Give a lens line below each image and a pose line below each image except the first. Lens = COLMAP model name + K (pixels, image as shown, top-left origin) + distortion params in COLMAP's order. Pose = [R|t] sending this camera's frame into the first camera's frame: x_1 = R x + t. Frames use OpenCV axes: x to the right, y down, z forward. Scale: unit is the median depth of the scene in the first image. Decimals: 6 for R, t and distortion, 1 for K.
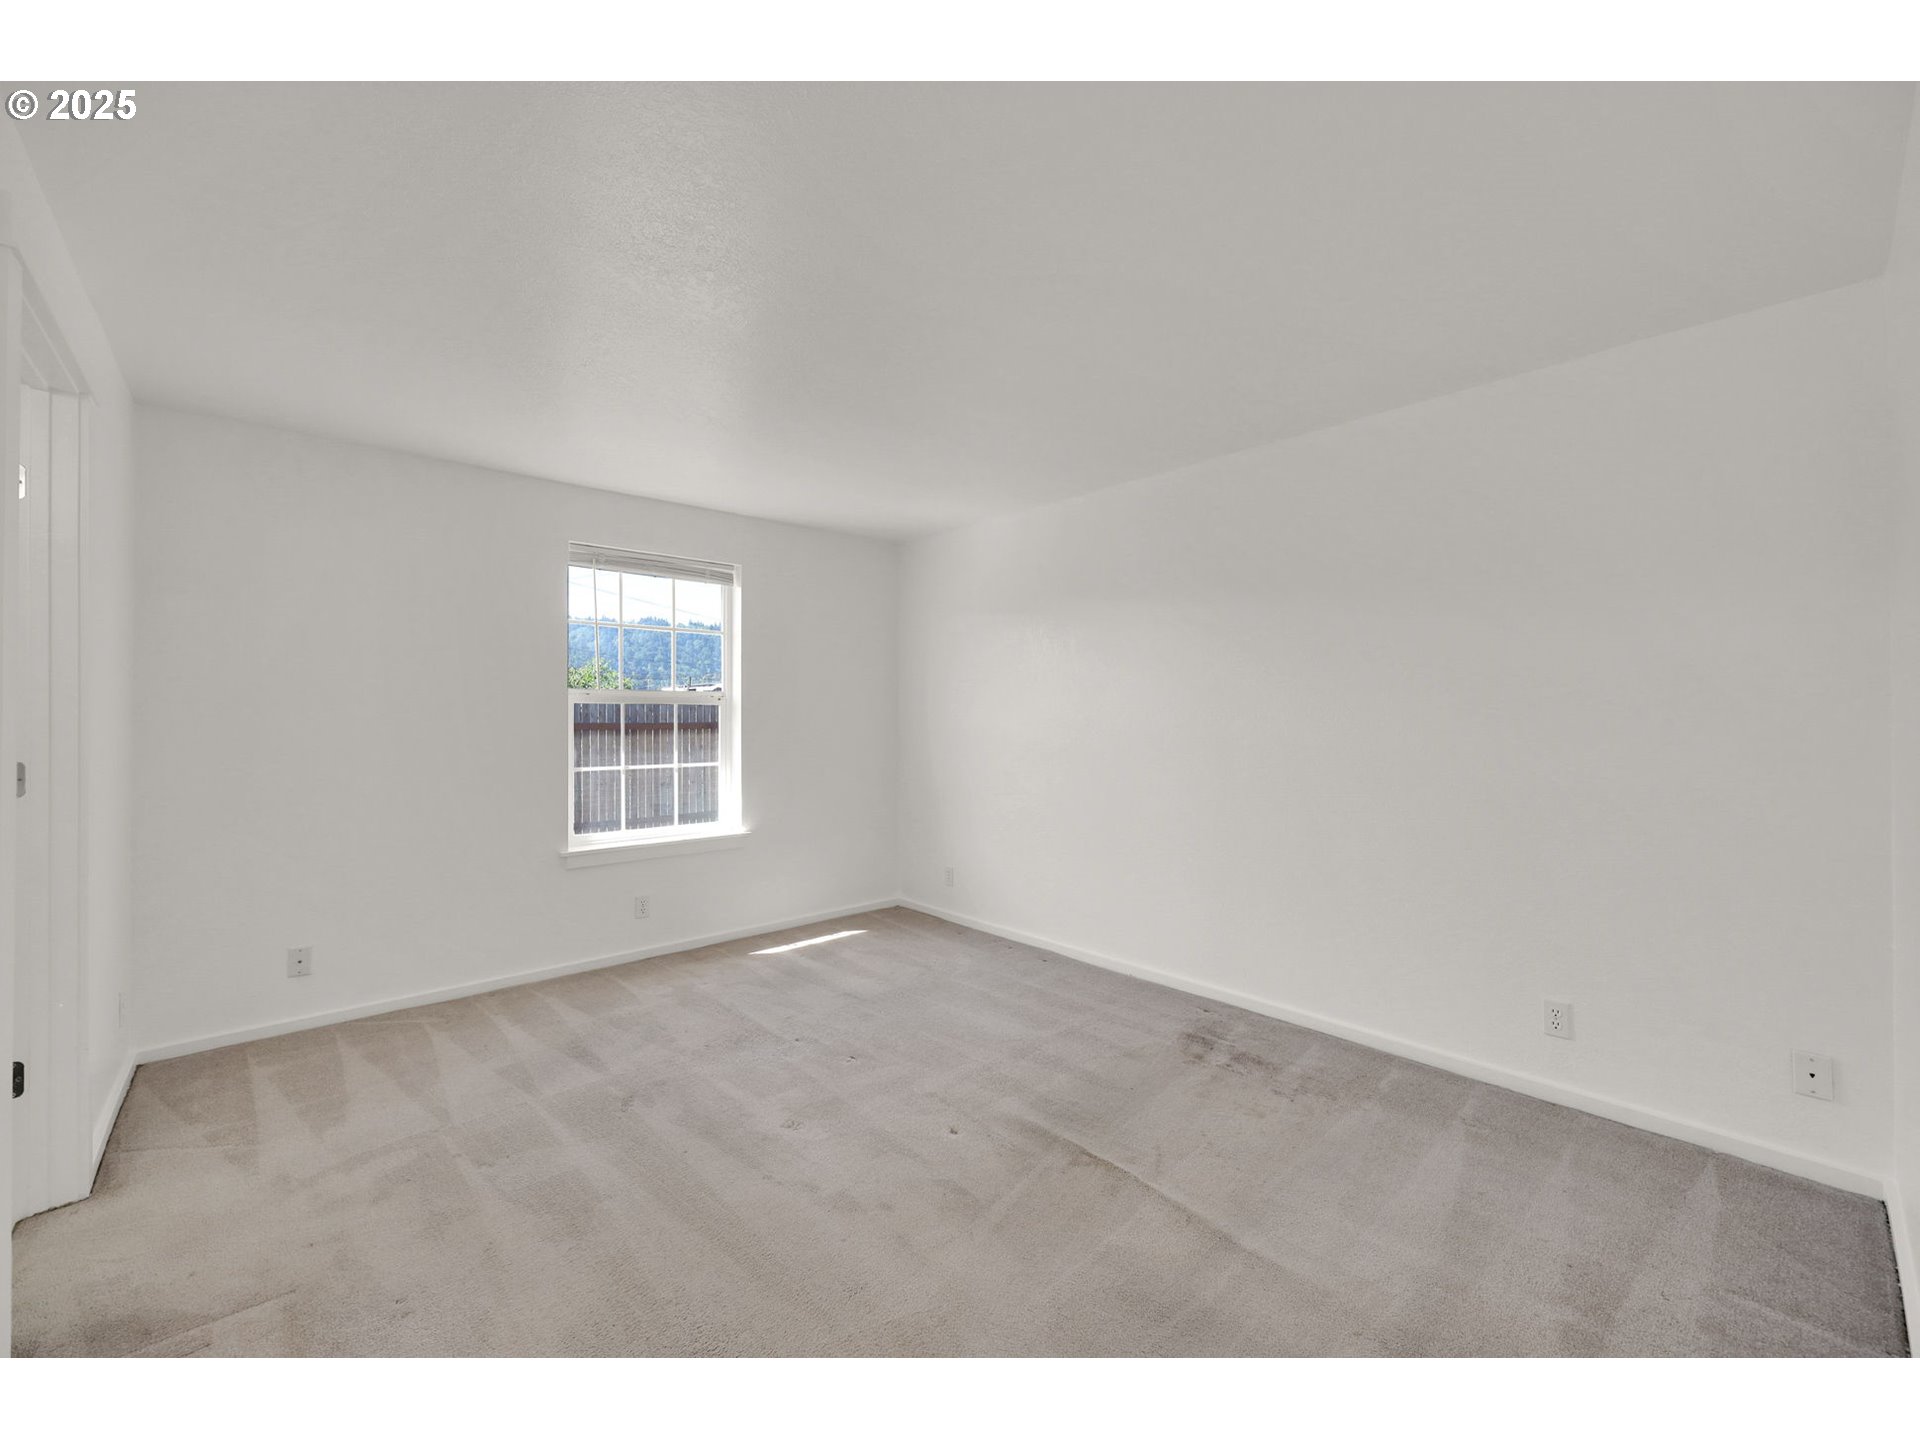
lens RADIAL K [[782.3, 0, 969.0], [0, 782.3, 713.3], [0, 0, 1]] dist [0.002544, 0.000378]
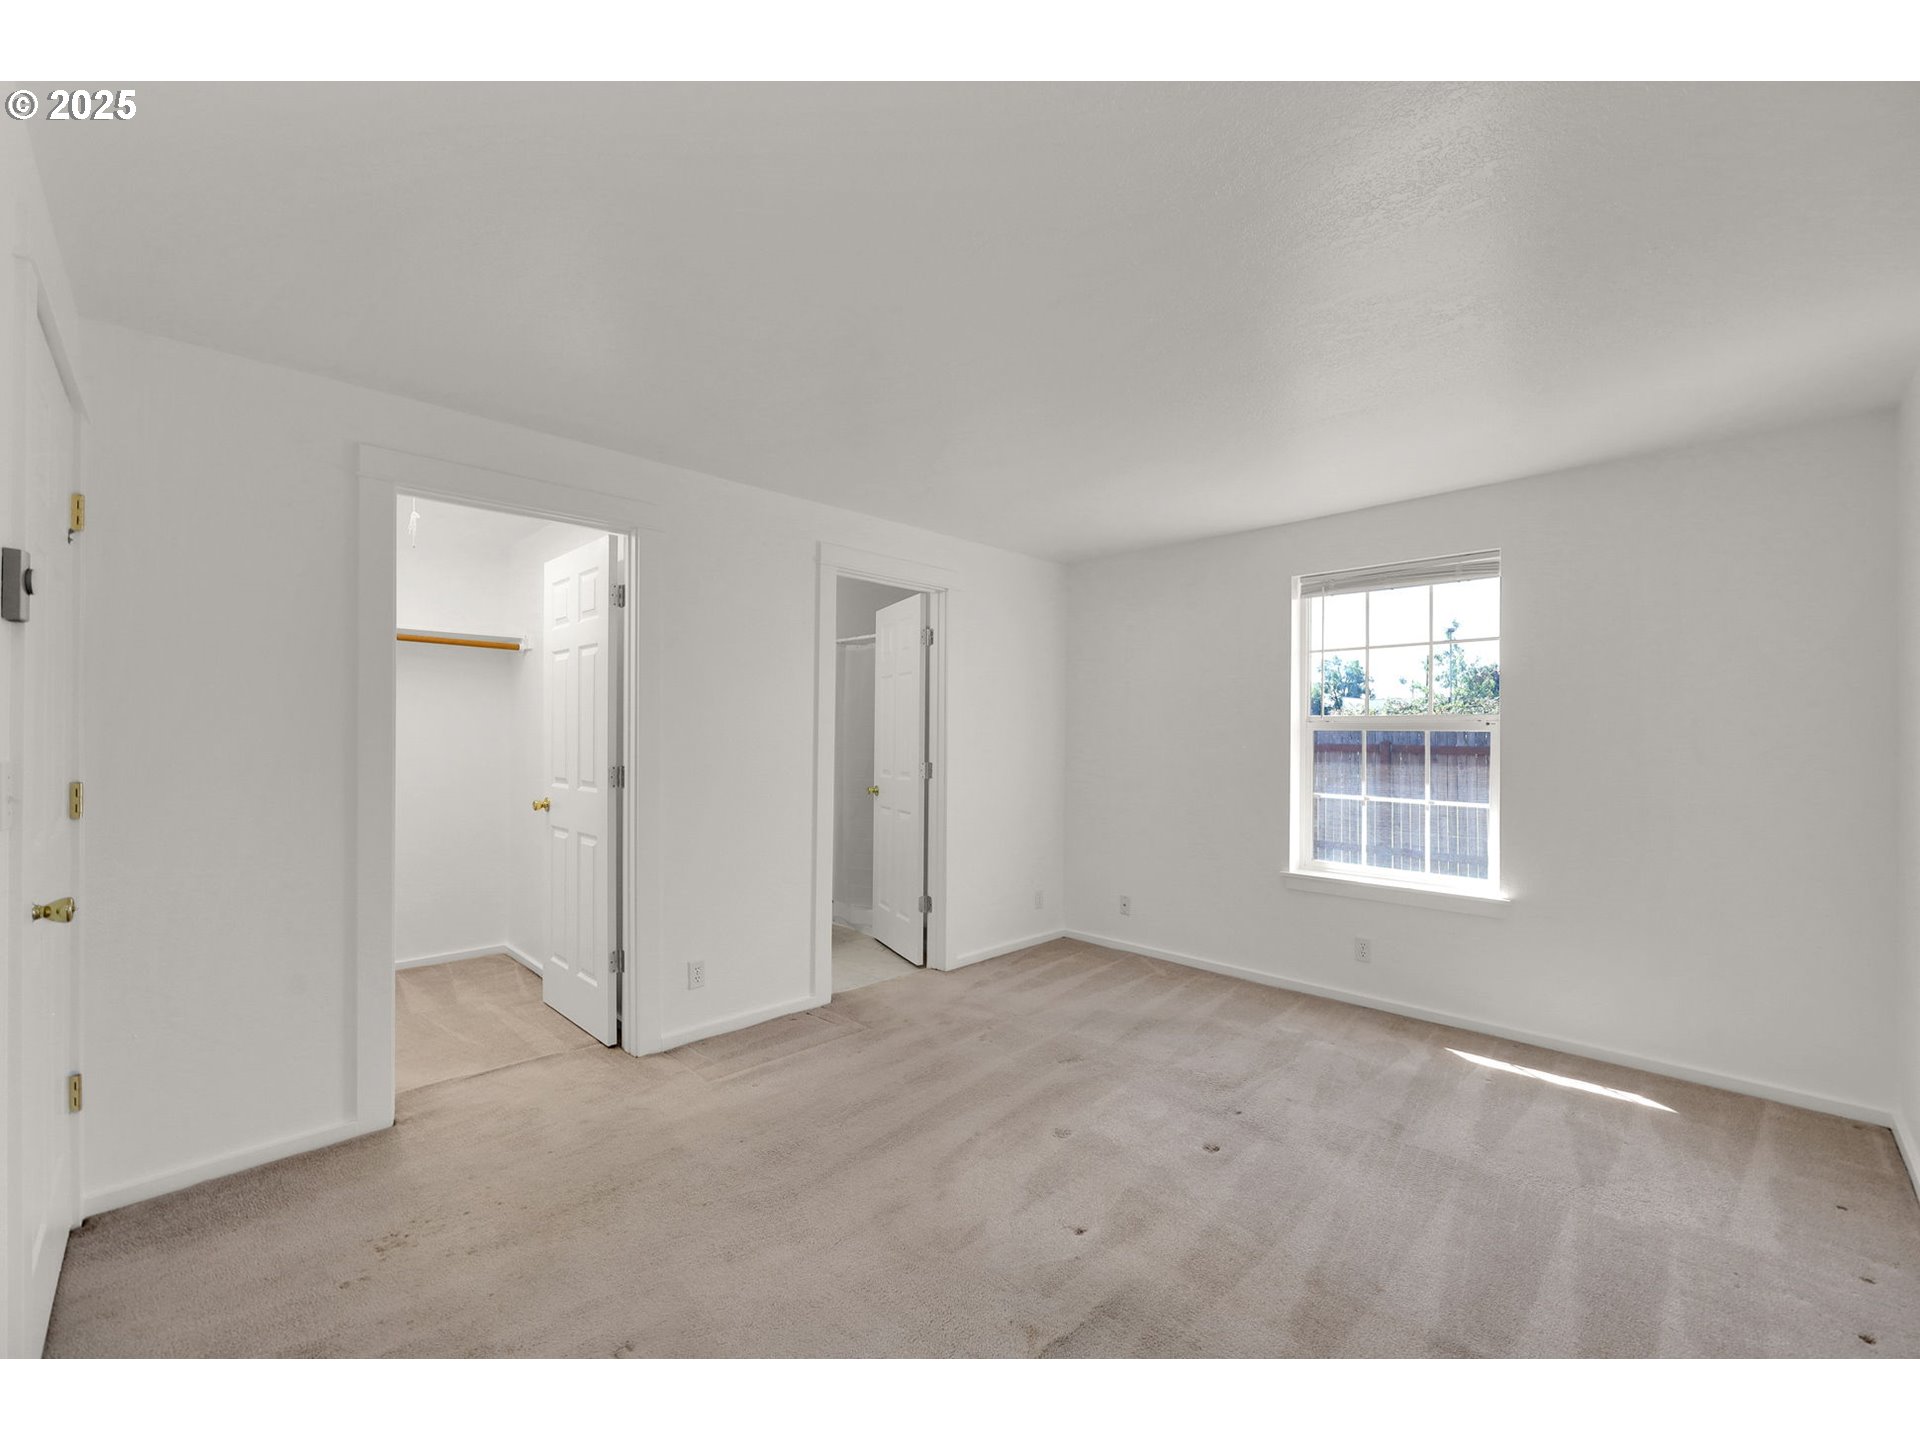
lens RADIAL K [[782.3, 0, 968.8], [0, 782.3, 728.1], [0, 0, 1]] dist [0.002544, 0.000378]
pose [[0.066583, -0.005987, -0.997763, 0.489695], [-0.008970, 0.999938, -0.006598, -0.004859], [0.997741, 0.009390, 0.066525, 0.482866]]
